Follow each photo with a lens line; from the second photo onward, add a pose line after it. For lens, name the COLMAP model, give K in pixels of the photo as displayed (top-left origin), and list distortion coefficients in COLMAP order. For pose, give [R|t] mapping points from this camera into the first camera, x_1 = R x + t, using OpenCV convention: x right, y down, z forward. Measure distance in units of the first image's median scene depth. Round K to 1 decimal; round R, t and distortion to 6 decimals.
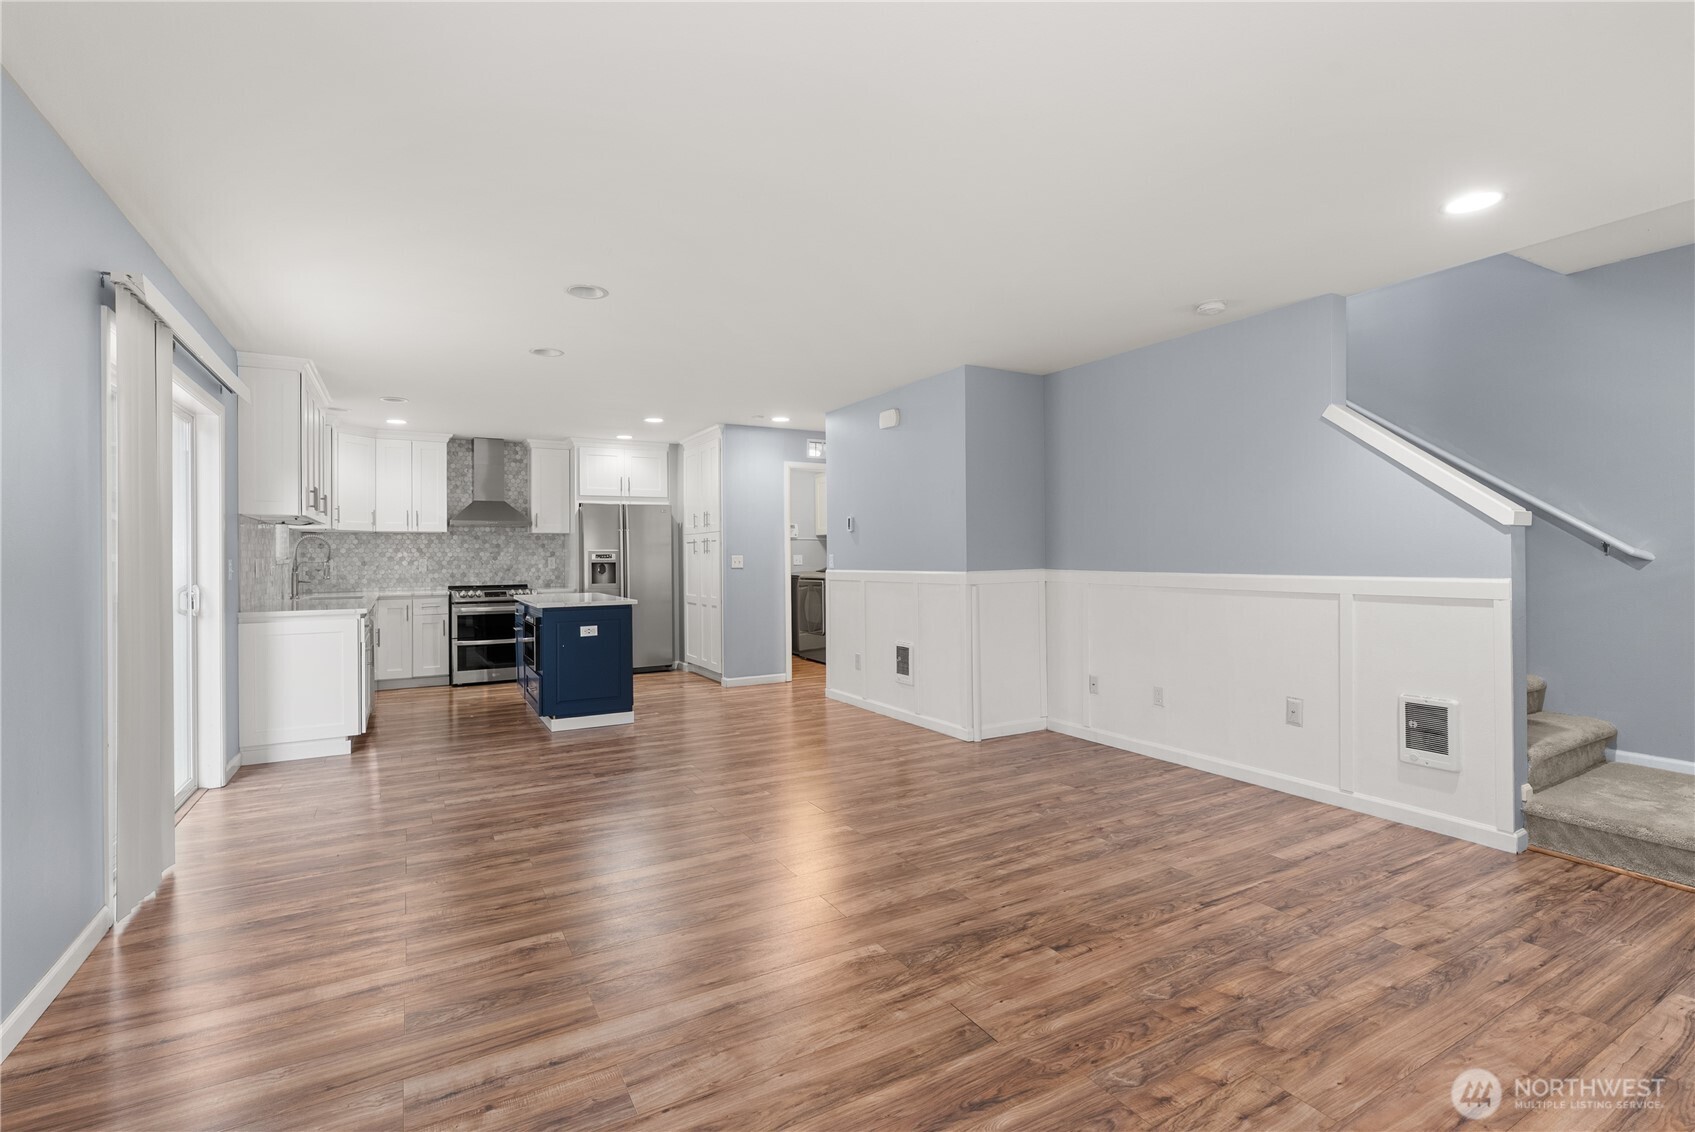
lens RADIAL K [[774.9, 0, 842.0], [0, 774.9, 556.7], [0, 0, 1]] dist [-0.003193, 0.000692]
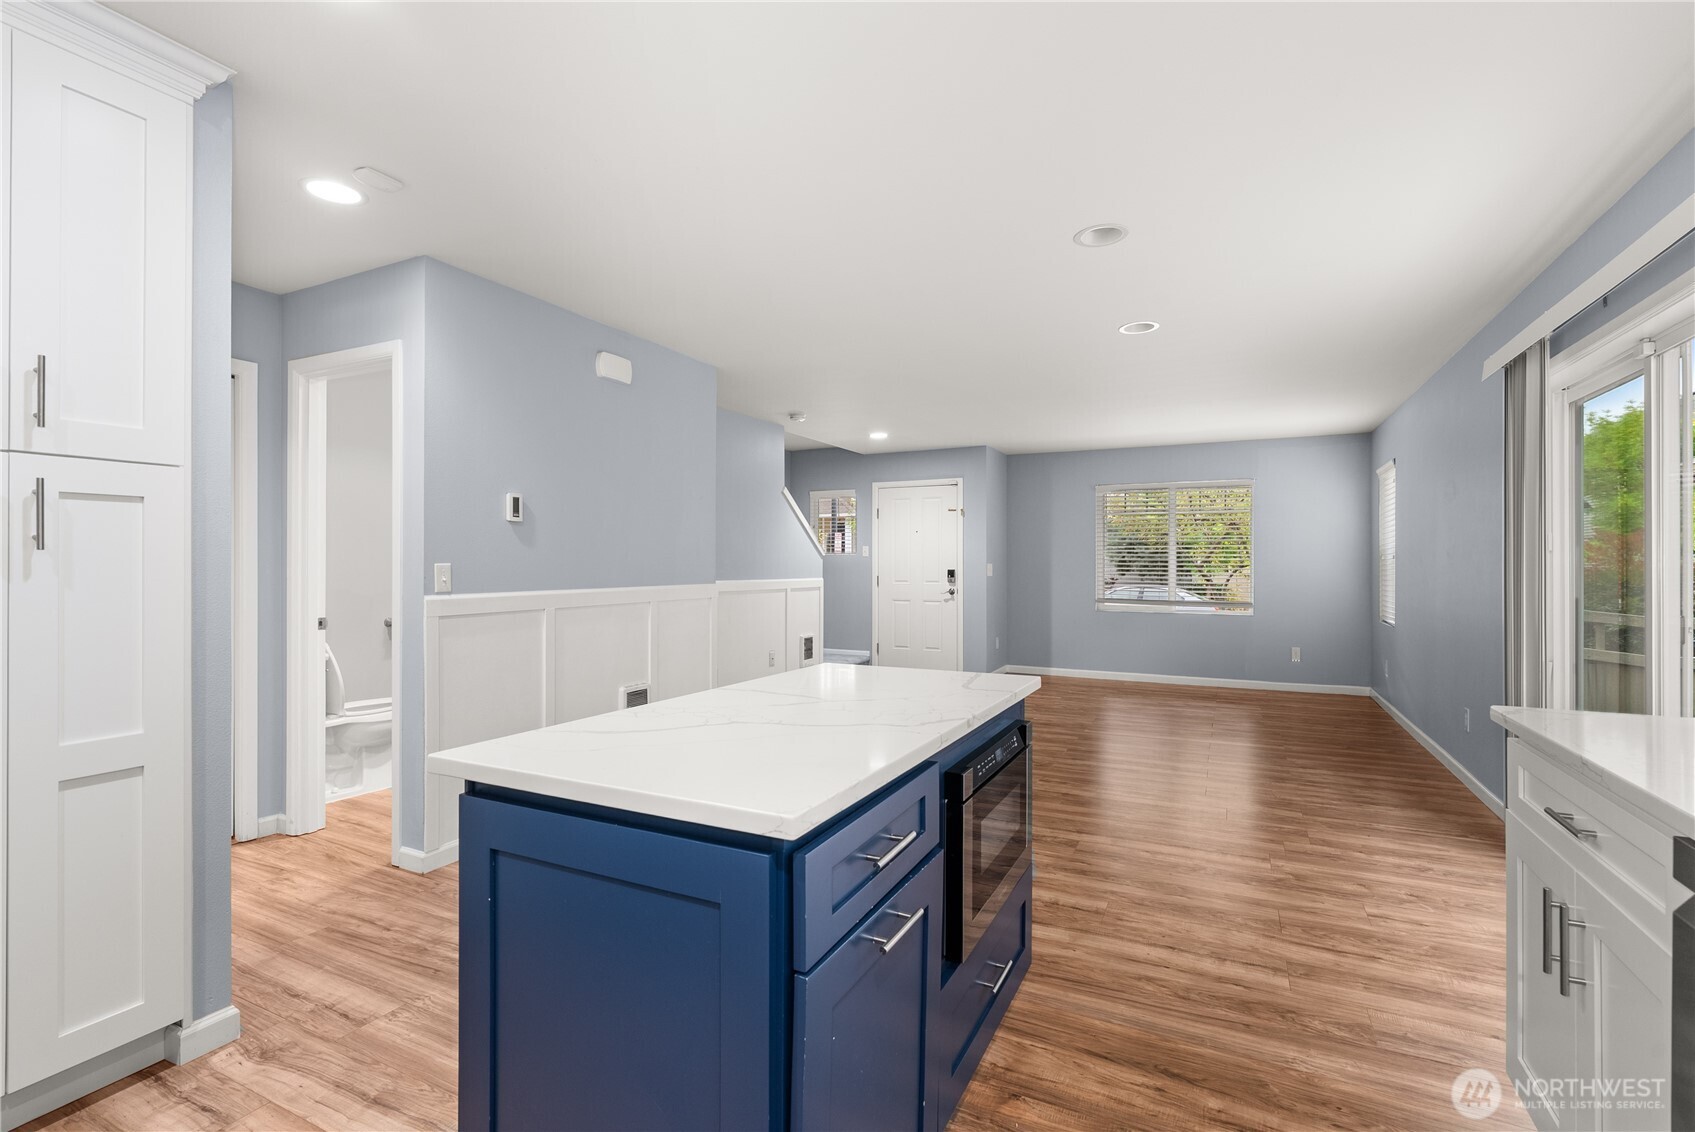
lens RADIAL K [[774.9, 0, 853.5], [0, 774.9, 561.2], [0, 0, 1]] dist [-0.003193, 0.000692]
pose [[-0.571422, 0.012210, 0.820565, -1.378311], [0.003869, 0.999918, -0.012184, 0.006933], [-0.820647, -0.003787, -0.571423, 2.695740]]
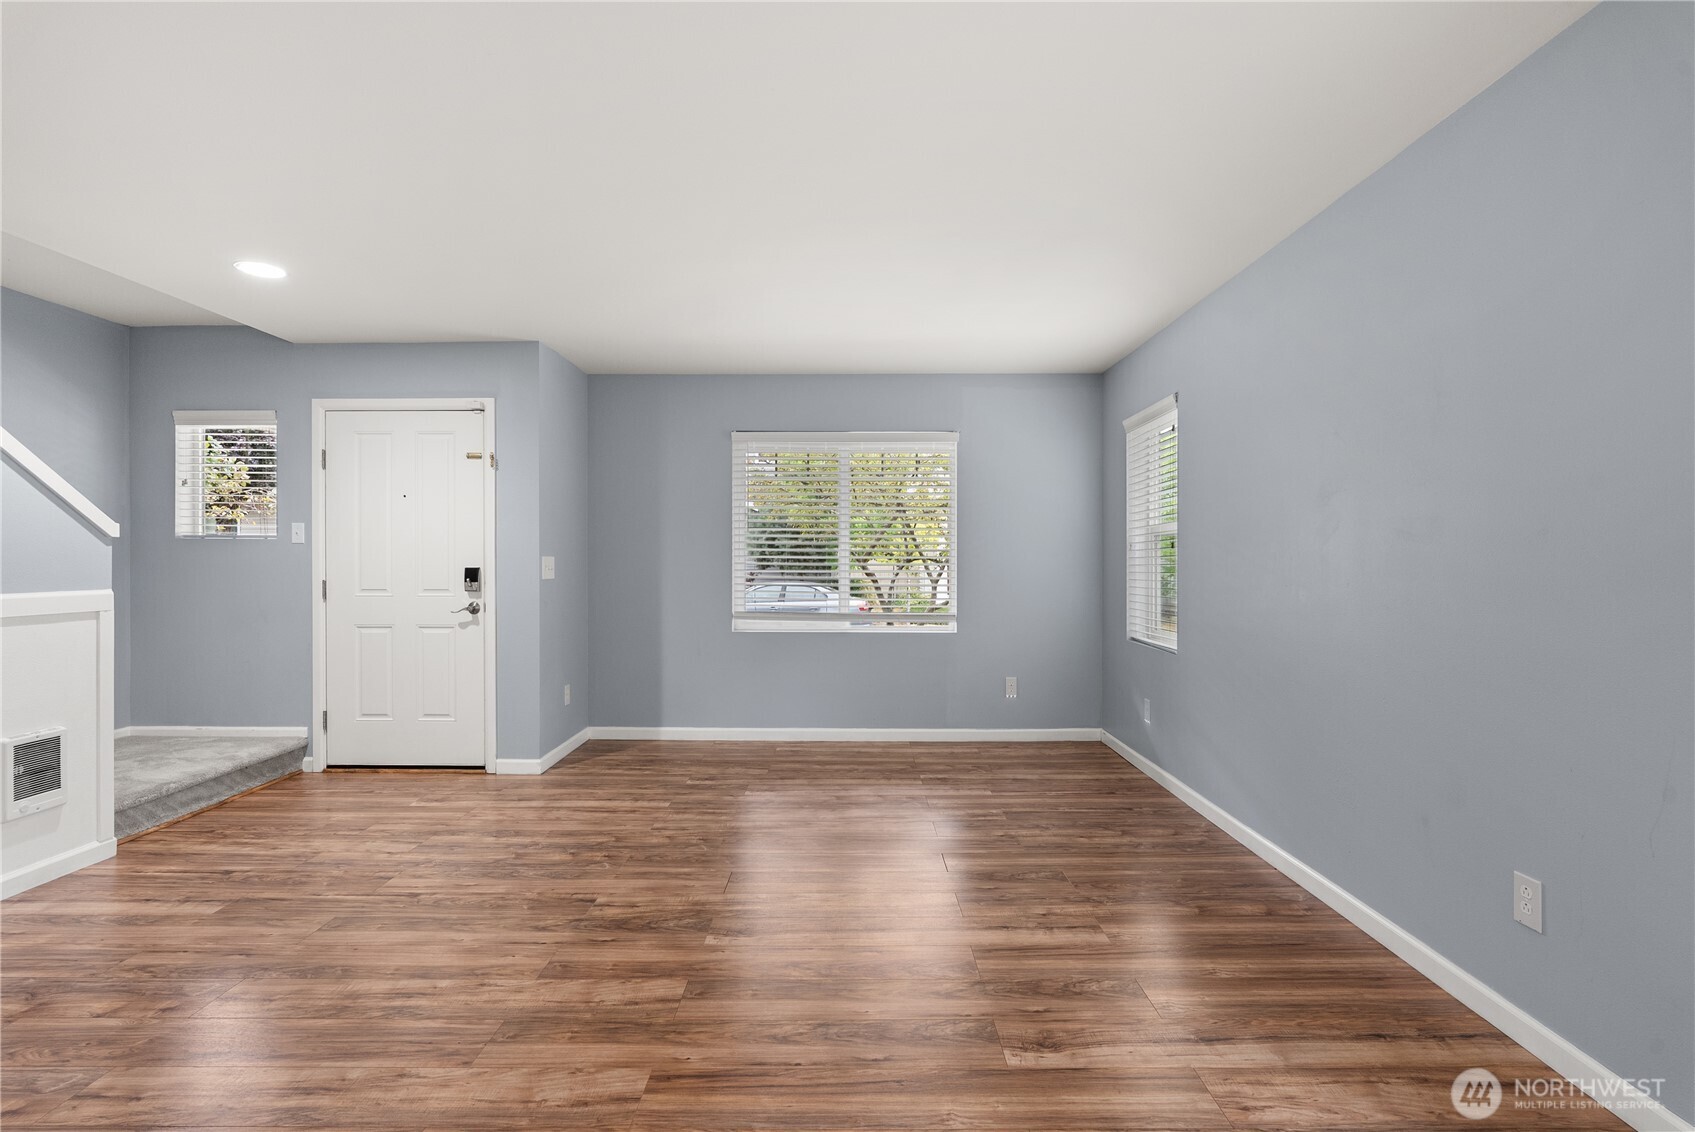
lens RADIAL K [[774.9, 0, 838.2], [0, 774.9, 557.4], [0, 0, 1]] dist [-0.003193, 0.000692]
pose [[-0.864163, 0.011080, 0.503089, -0.570997], [0.008367, 0.999936, -0.007649, 0.001517], [-0.503142, -0.002401, -0.864201, 1.640200]]
